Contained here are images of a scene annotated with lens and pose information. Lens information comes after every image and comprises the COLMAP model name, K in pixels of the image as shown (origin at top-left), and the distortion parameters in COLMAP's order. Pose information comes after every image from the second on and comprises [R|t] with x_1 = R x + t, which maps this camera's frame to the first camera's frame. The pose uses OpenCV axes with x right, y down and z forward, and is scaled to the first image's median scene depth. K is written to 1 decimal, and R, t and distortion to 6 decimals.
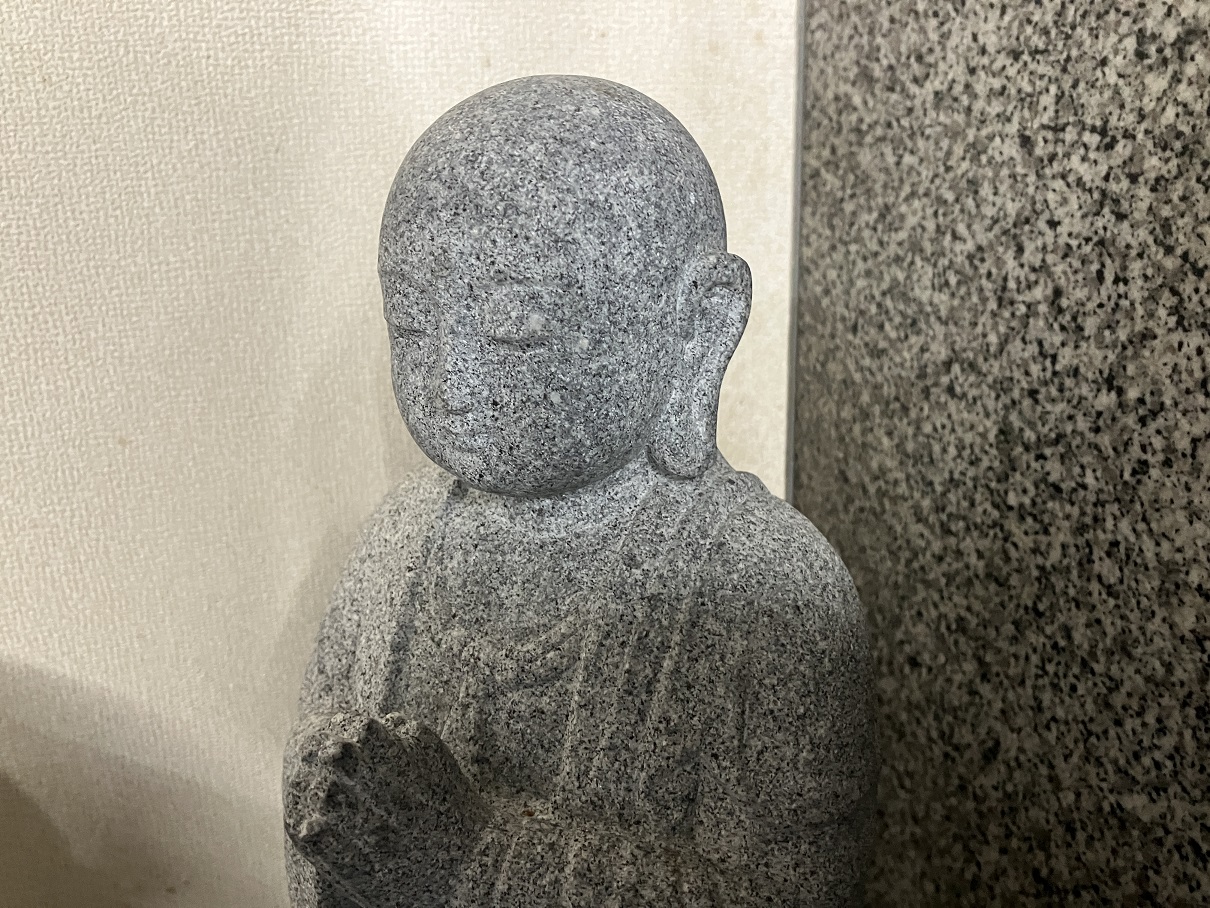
lens RADIAL K [[989.4, 0, 605.0], [0, 989.4, 454.0], [0, 0, 1]] dist [0.003901, 0.007639]
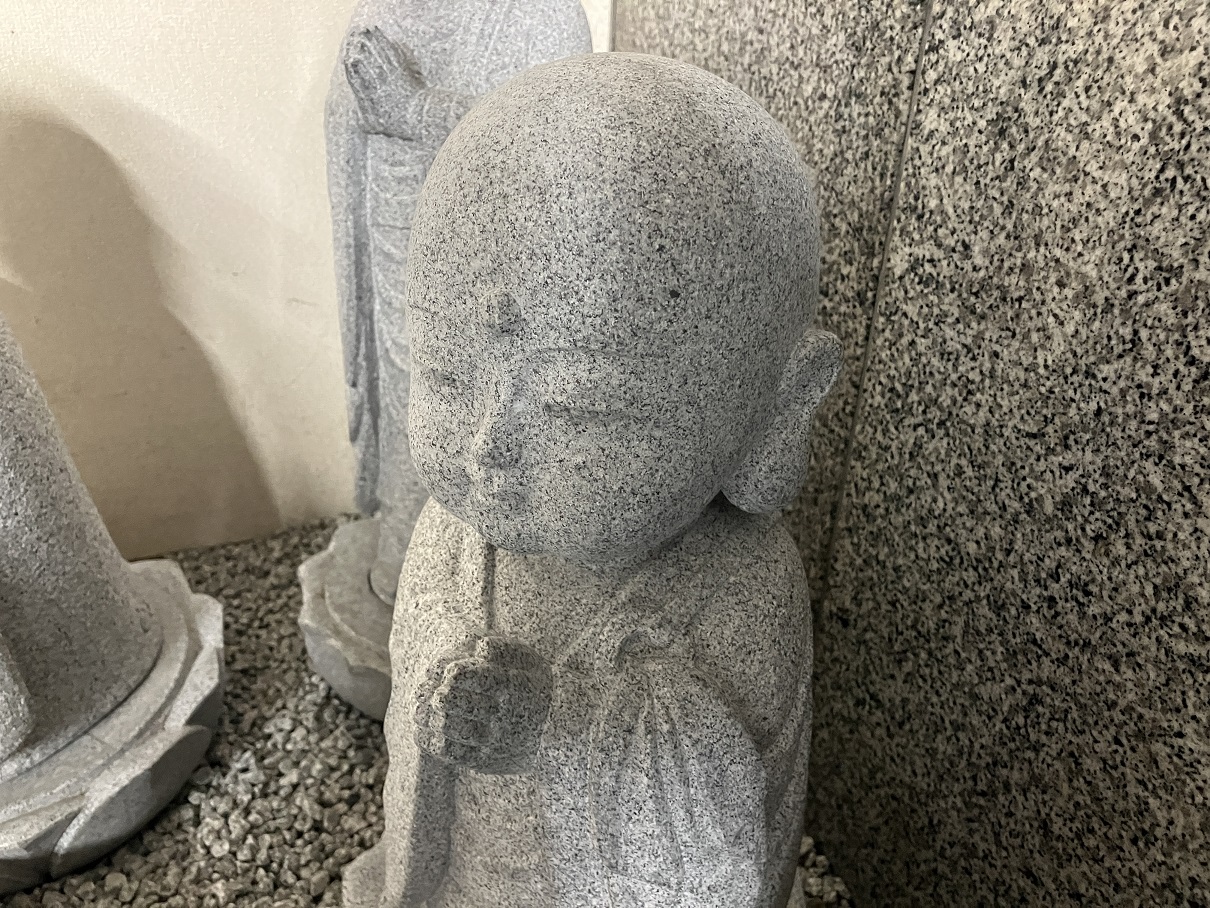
lens RADIAL K [[989.4, 0, 605.0], [0, 989.4, 454.0], [0, 0, 1]] dist [0.003901, 0.007639]
pose [[0.996813, 0.043187, 0.067078, 0.202121], [-0.055946, 0.977823, 0.201821, 0.714266], [-0.056875, -0.204930, 0.977123, -1.558413]]
